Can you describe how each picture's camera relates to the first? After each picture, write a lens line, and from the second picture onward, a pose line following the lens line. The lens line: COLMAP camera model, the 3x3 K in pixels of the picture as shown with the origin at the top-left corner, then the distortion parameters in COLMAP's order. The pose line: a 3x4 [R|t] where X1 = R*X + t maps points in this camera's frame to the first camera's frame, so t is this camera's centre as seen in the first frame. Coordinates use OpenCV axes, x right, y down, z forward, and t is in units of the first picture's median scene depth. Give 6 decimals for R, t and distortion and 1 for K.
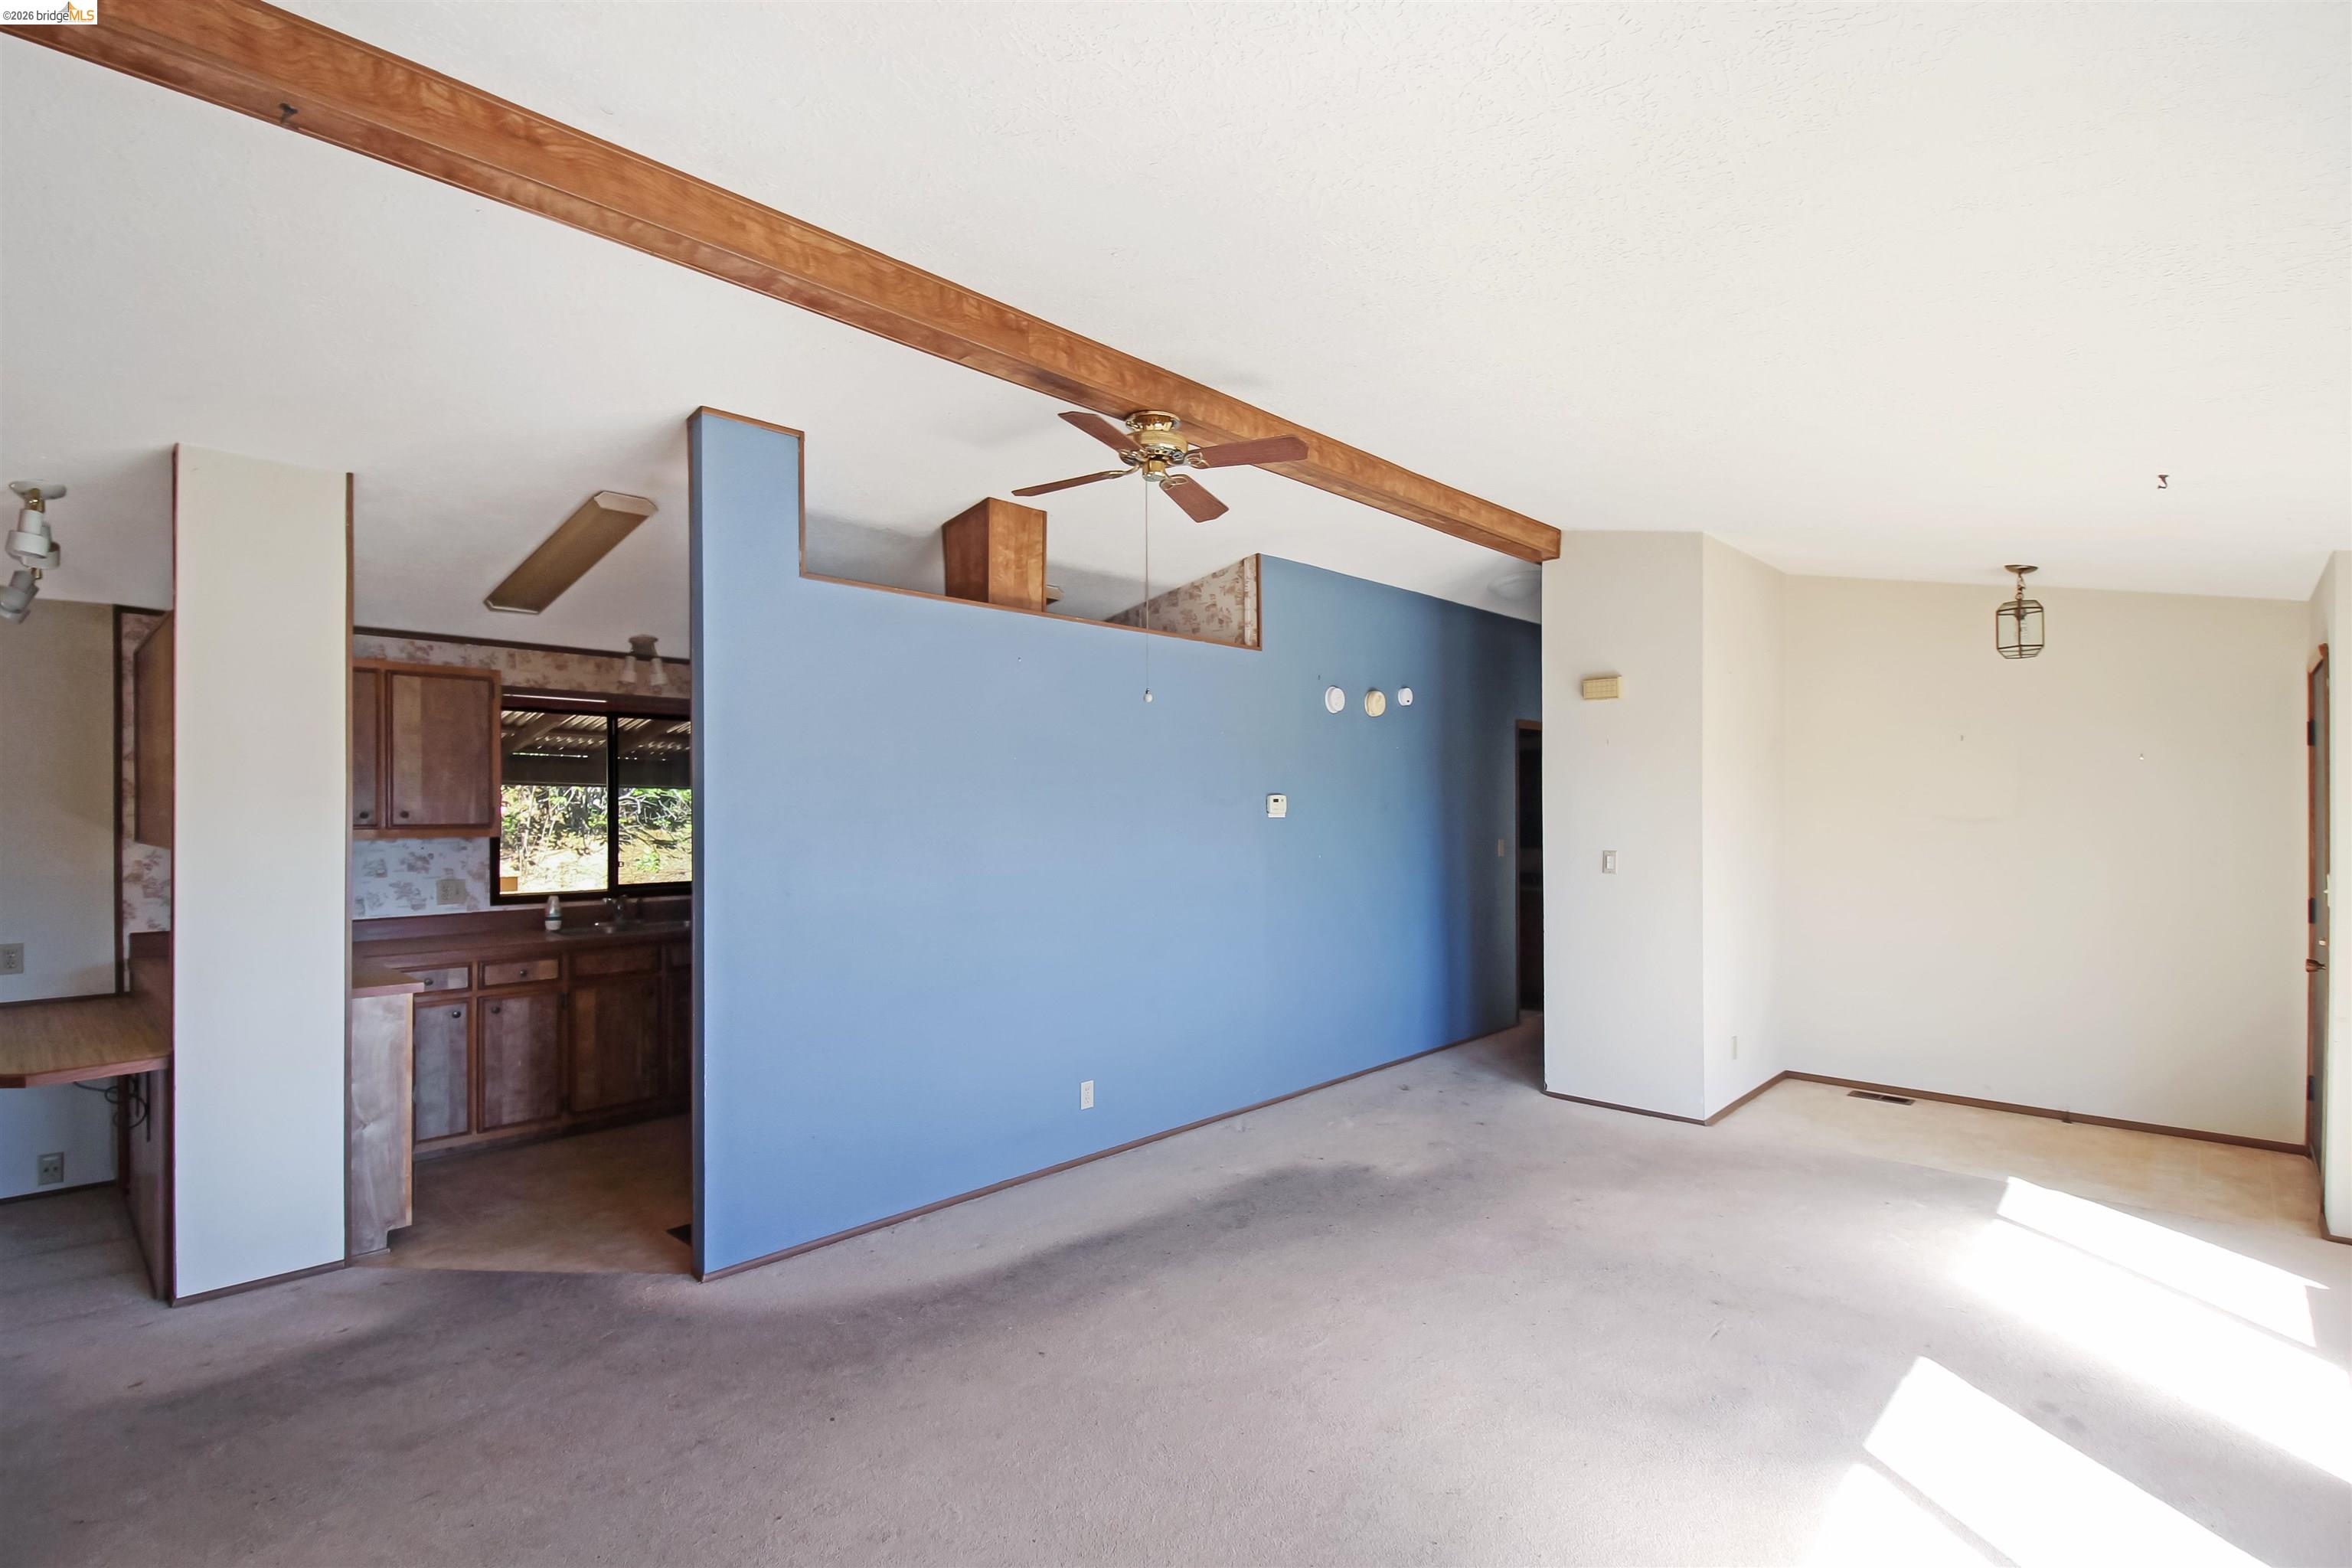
lens RADIAL K [[1111.4, 0, 1169.4], [0, 1111.4, 788.9], [0, 0, 1]] dist [0.001347, -0.007939]
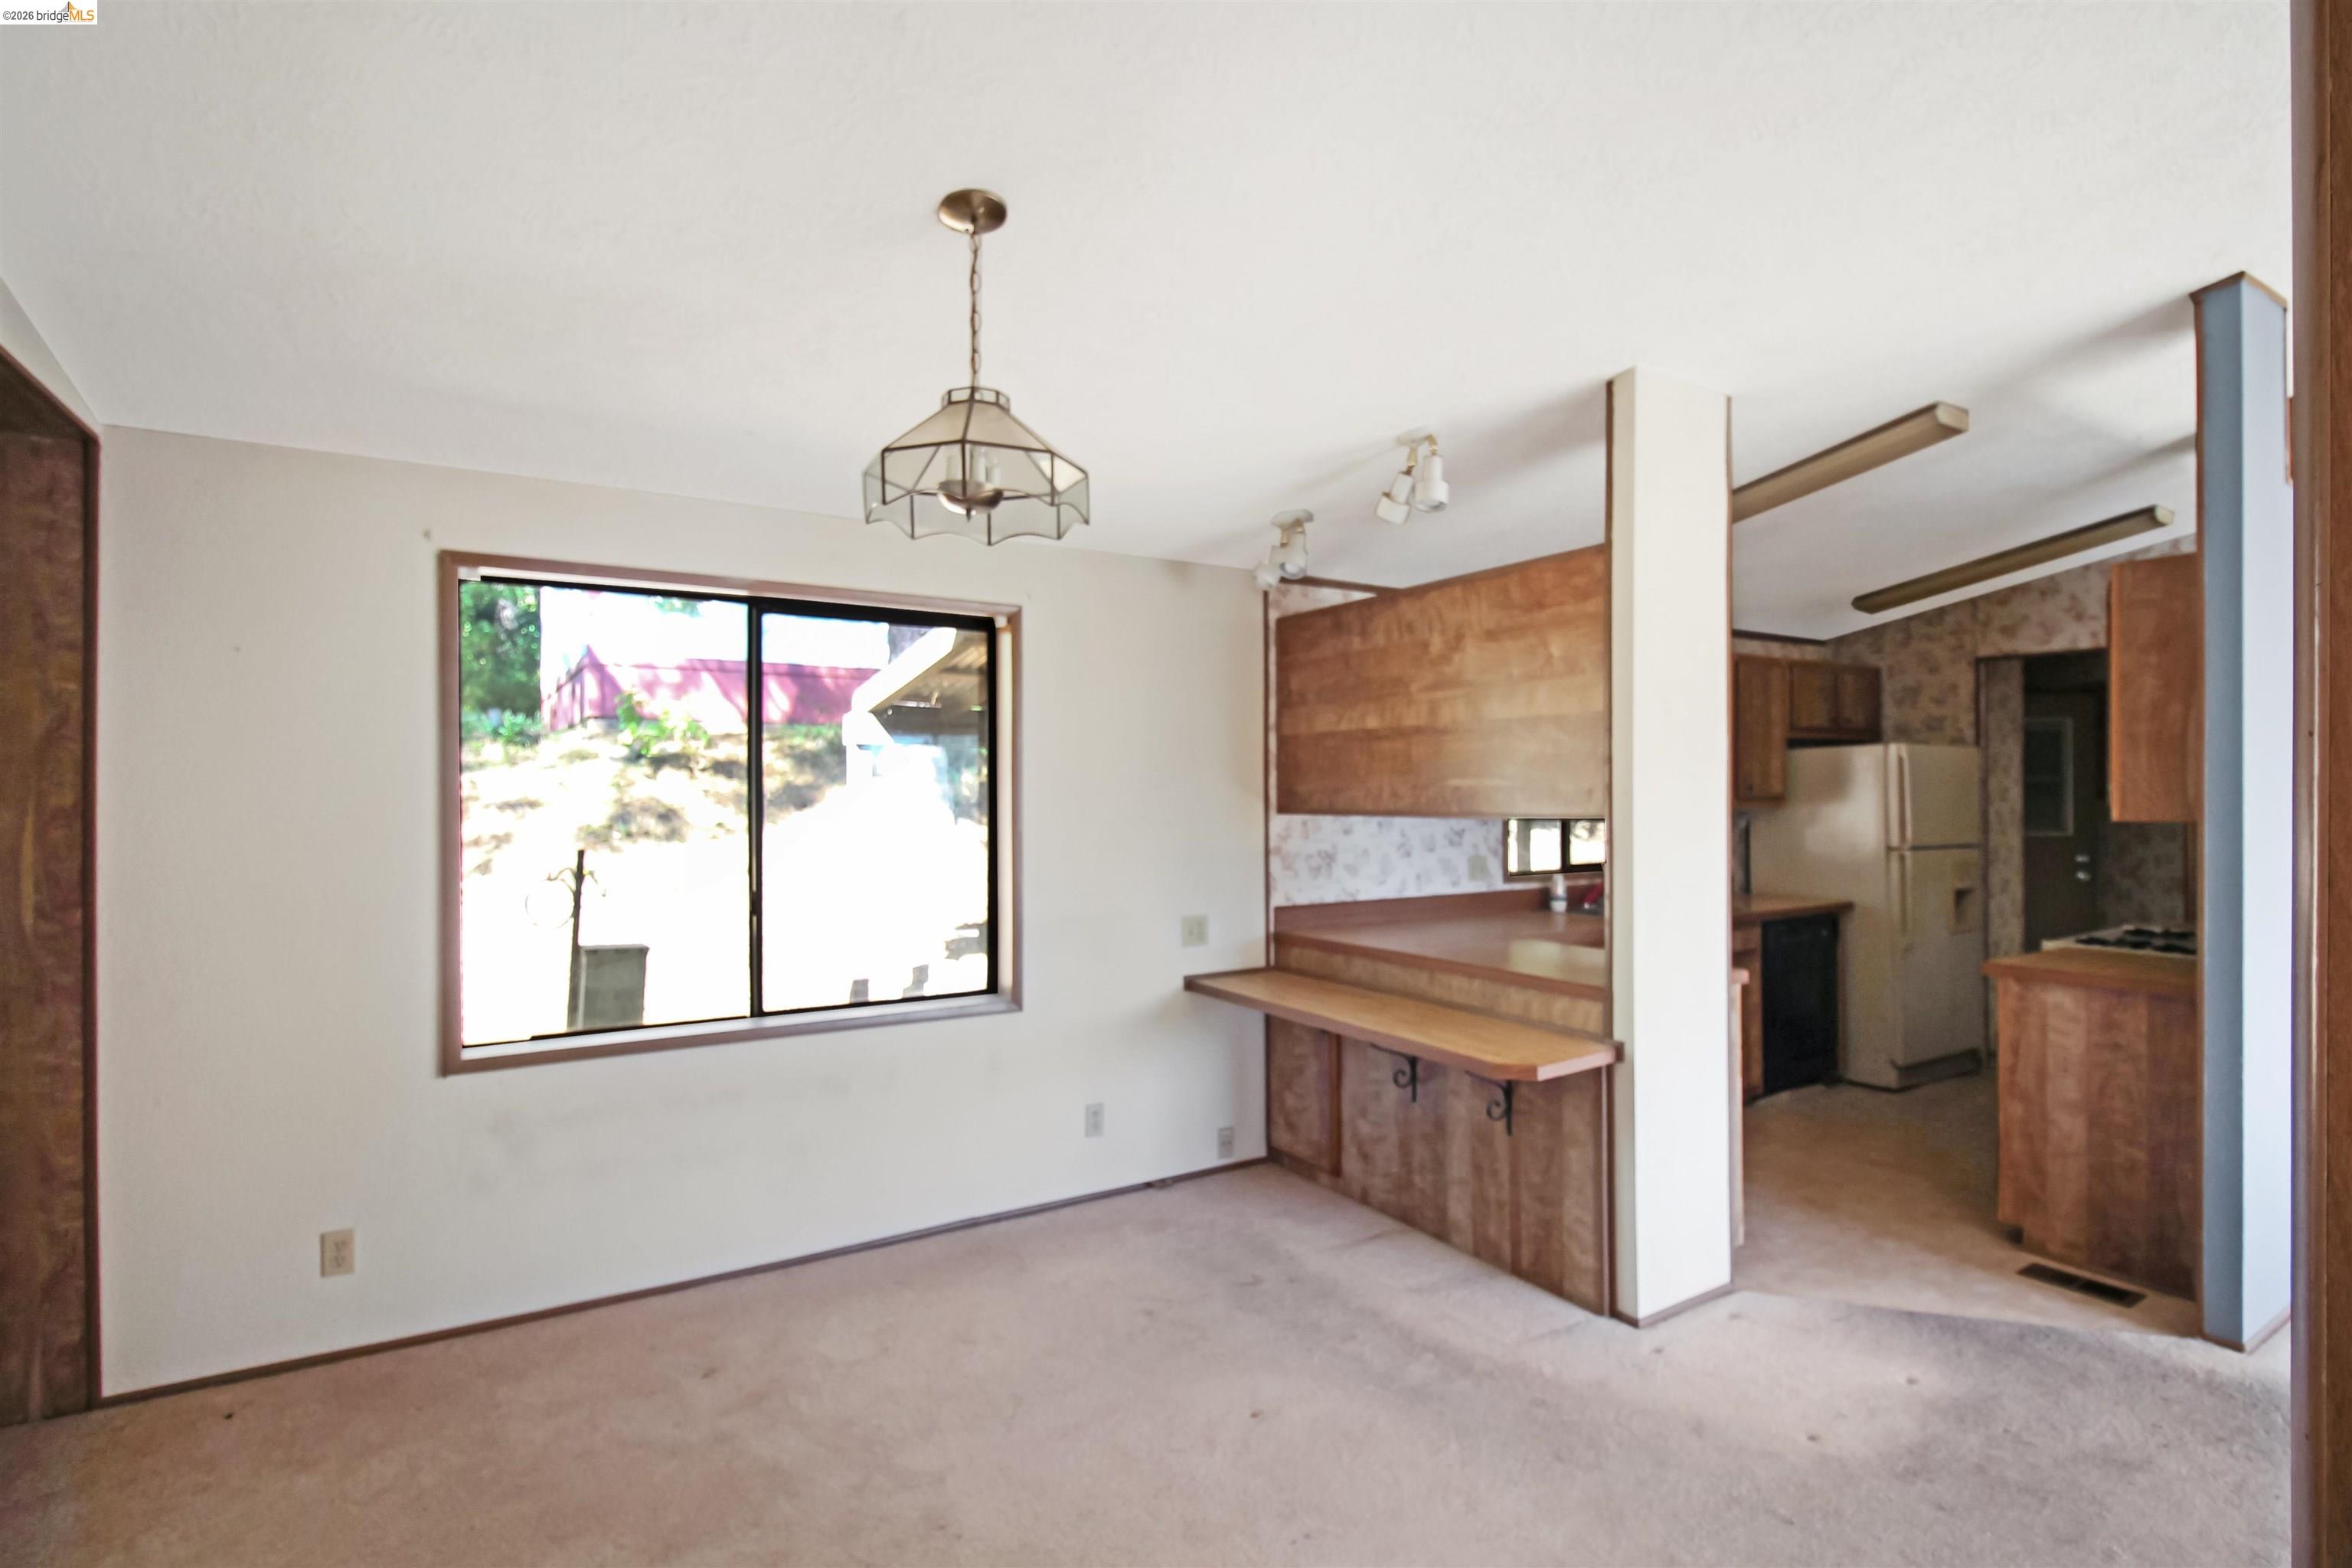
lens RADIAL K [[1104.2, 0, 1216.3], [0, 1104.2, 789.7], [0, 0, 1]] dist [0.000959, -0.010233]
pose [[0.969855, -0.001111, -0.243681, -0.675513], [0.005070, 0.999865, 0.015618, 0.009888], [0.243631, -0.016382, 0.969730, 0.033728]]
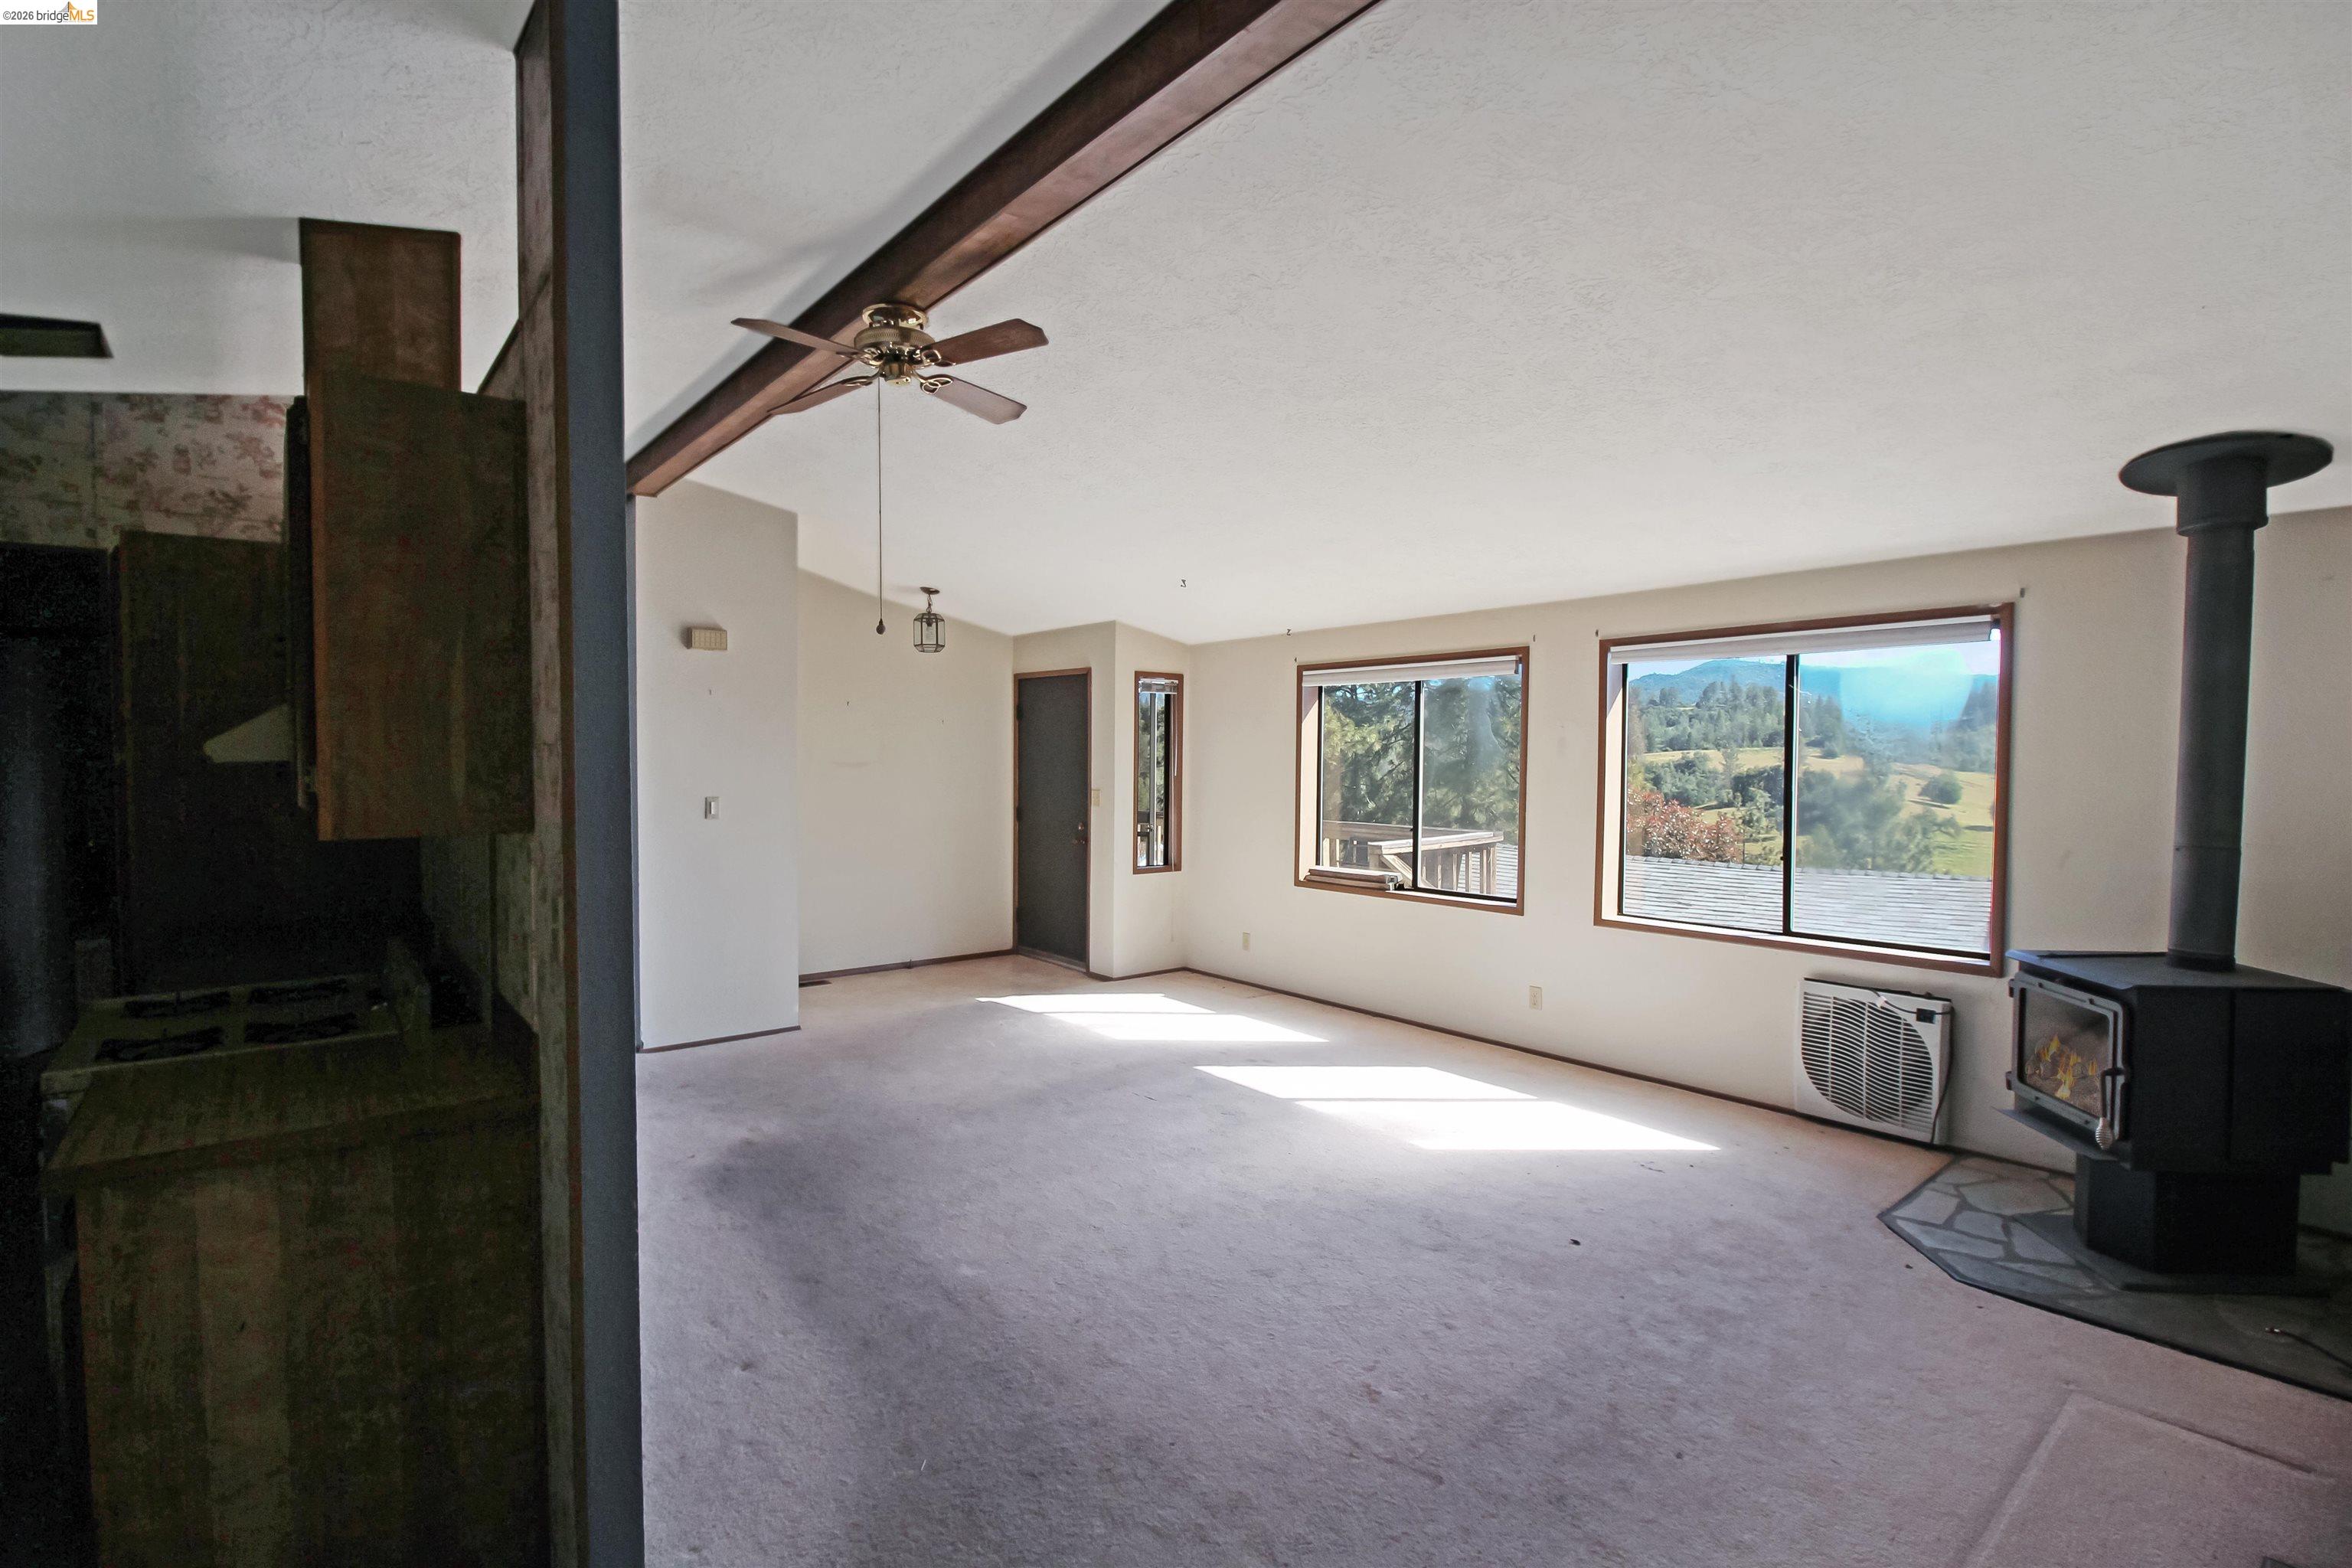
lens RADIAL K [[1111.4, 0, 1169.4], [0, 1111.4, 788.9], [0, 0, 1]] dist [0.001347, -0.007939]
pose [[0.137709, -0.029772, 0.990025, -0.635261], [-0.015962, 0.999352, 0.032273, 0.008295], [-0.990344, -0.020247, 0.137145, 0.485481]]
